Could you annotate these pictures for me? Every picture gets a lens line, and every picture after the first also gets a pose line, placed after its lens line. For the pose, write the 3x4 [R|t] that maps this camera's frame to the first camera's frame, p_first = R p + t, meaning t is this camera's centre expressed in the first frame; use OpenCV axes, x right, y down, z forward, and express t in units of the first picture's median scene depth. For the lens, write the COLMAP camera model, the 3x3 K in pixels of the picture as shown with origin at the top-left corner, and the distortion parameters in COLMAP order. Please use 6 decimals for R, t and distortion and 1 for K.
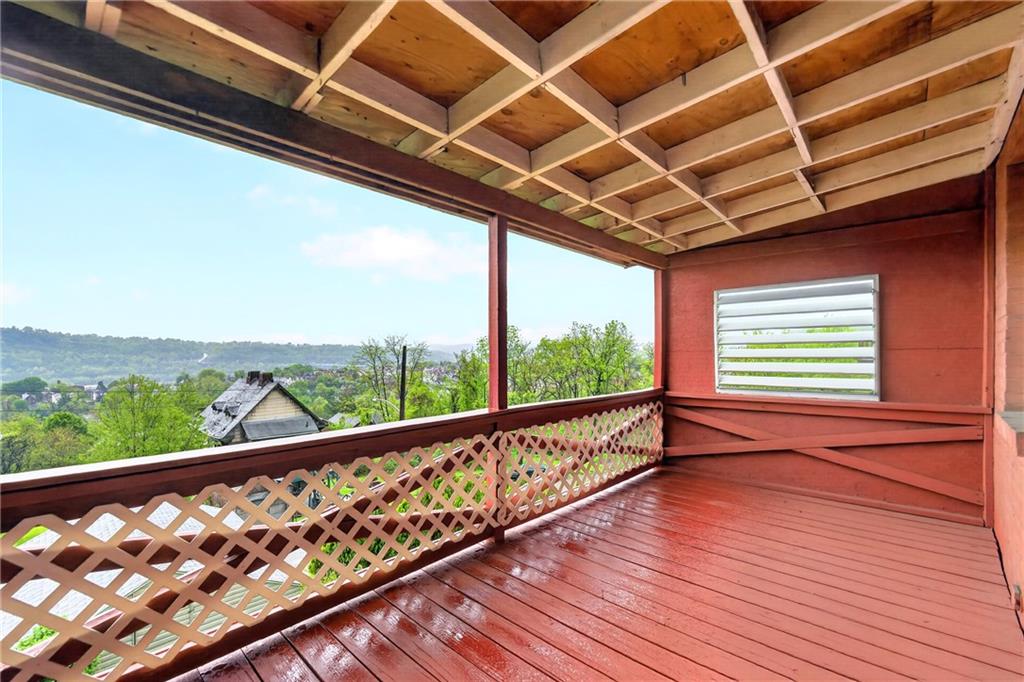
lens RADIAL K [[429.5, 0, 521.8], [0, 429.5, 352.5], [0, 0, 1]] dist [-0.002343, -0.000780]
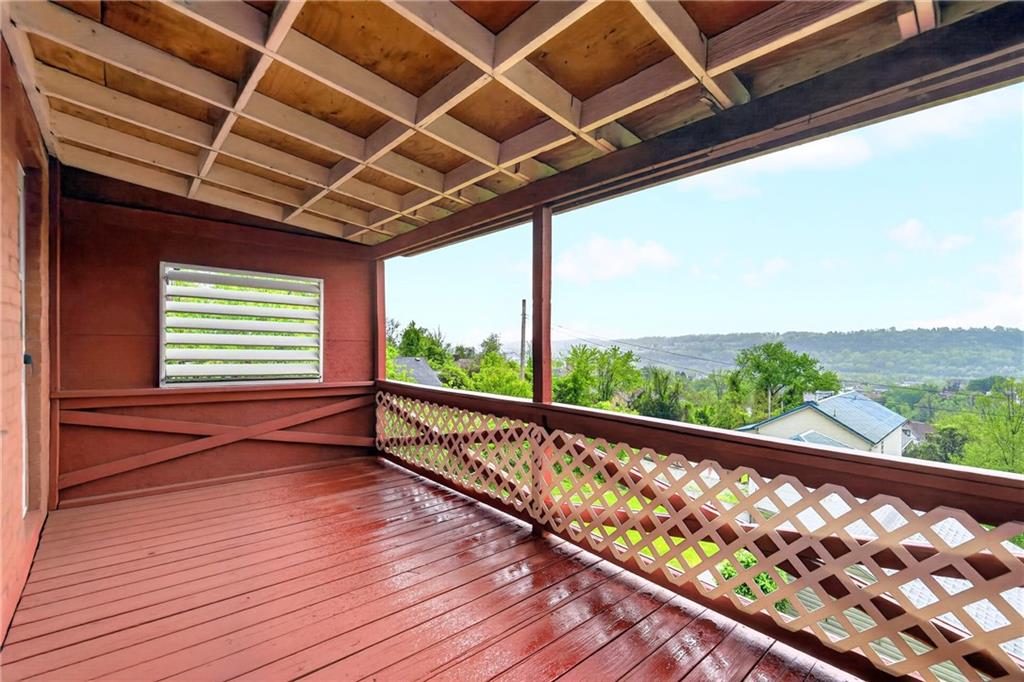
lens RADIAL K [[444.5, 0, 518.1], [0, 444.5, 349.1], [0, 0, 1]] dist [0.000315, 0.000517]
pose [[-0.114153, 0.004768, -0.993452, 0.982392], [-0.010290, 0.999929, 0.005982, 0.004409], [0.993410, 0.010906, -0.114096, 1.080042]]
